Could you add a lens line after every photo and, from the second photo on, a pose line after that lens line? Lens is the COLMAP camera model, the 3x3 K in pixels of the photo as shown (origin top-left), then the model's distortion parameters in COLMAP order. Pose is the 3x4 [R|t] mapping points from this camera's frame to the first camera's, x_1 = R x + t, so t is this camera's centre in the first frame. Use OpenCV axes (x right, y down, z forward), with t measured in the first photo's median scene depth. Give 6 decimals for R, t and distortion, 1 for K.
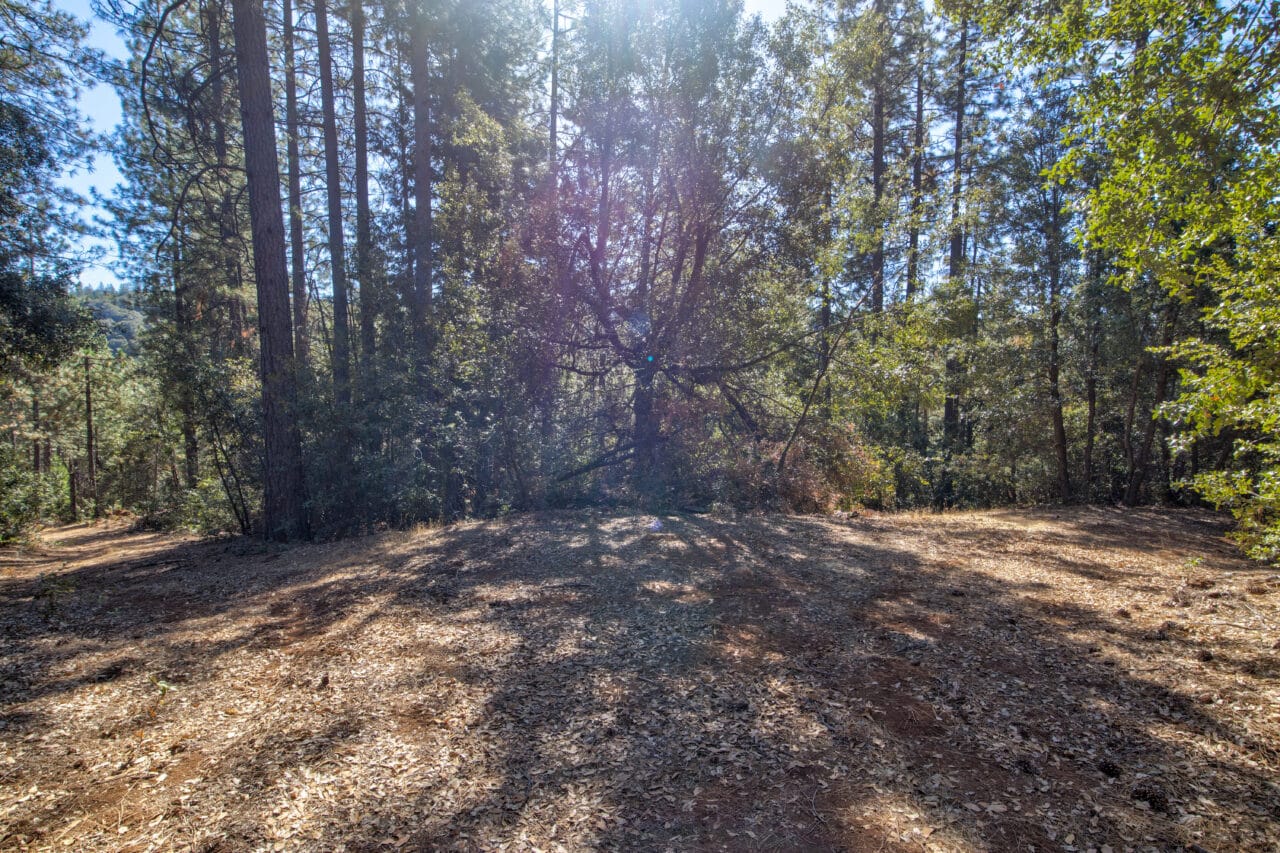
lens RADIAL K [[649.7, 0, 642.8], [0, 649.7, 422.1], [0, 0, 1]] dist [-0.002459, 0.001202]
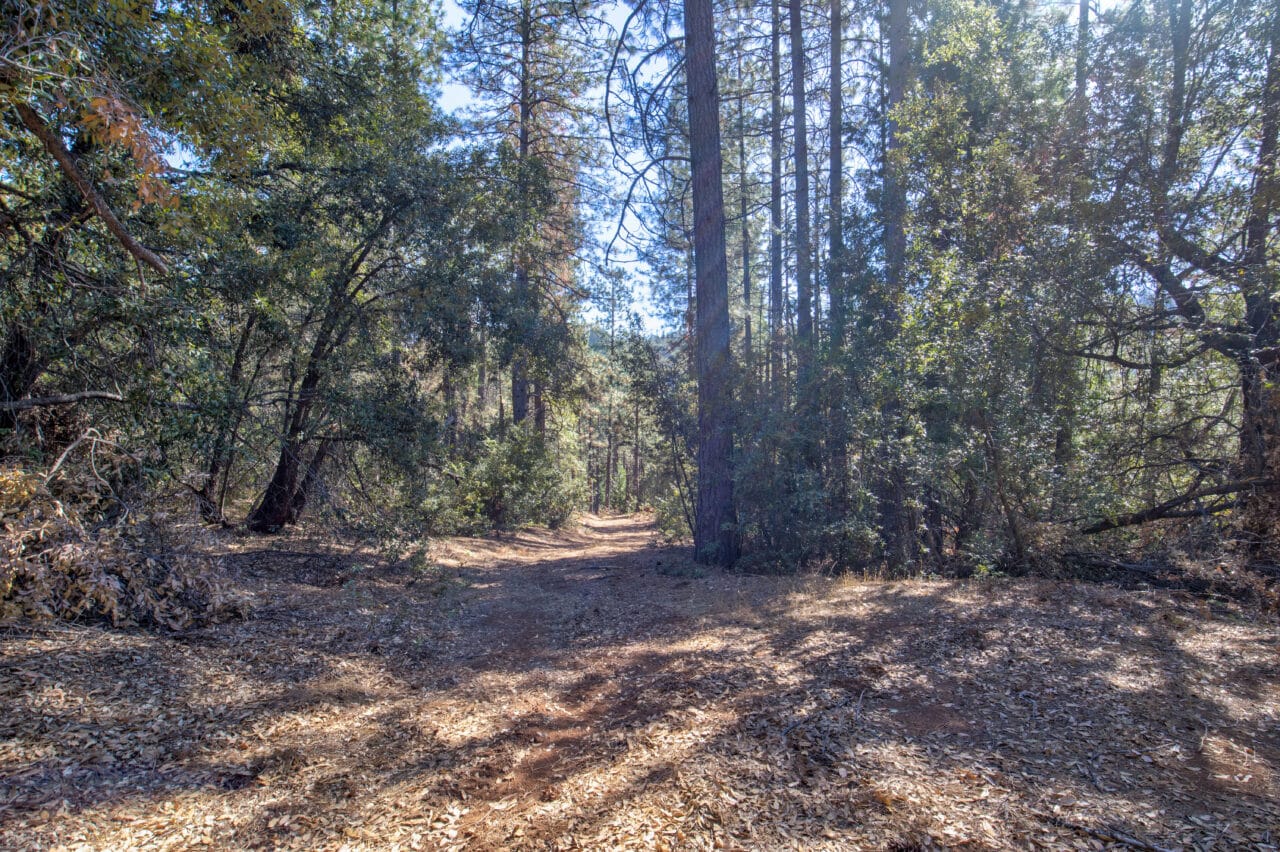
lens RADIAL K [[649.7, 0, 643.2], [0, 649.7, 413.9], [0, 0, 1]] dist [-0.002459, 0.001202]
pose [[0.750687, 0.005576, -0.660635, -0.038516], [-0.038769, 0.998613, -0.035625, 0.014361], [0.659520, 0.052355, 0.749862, 0.267162]]
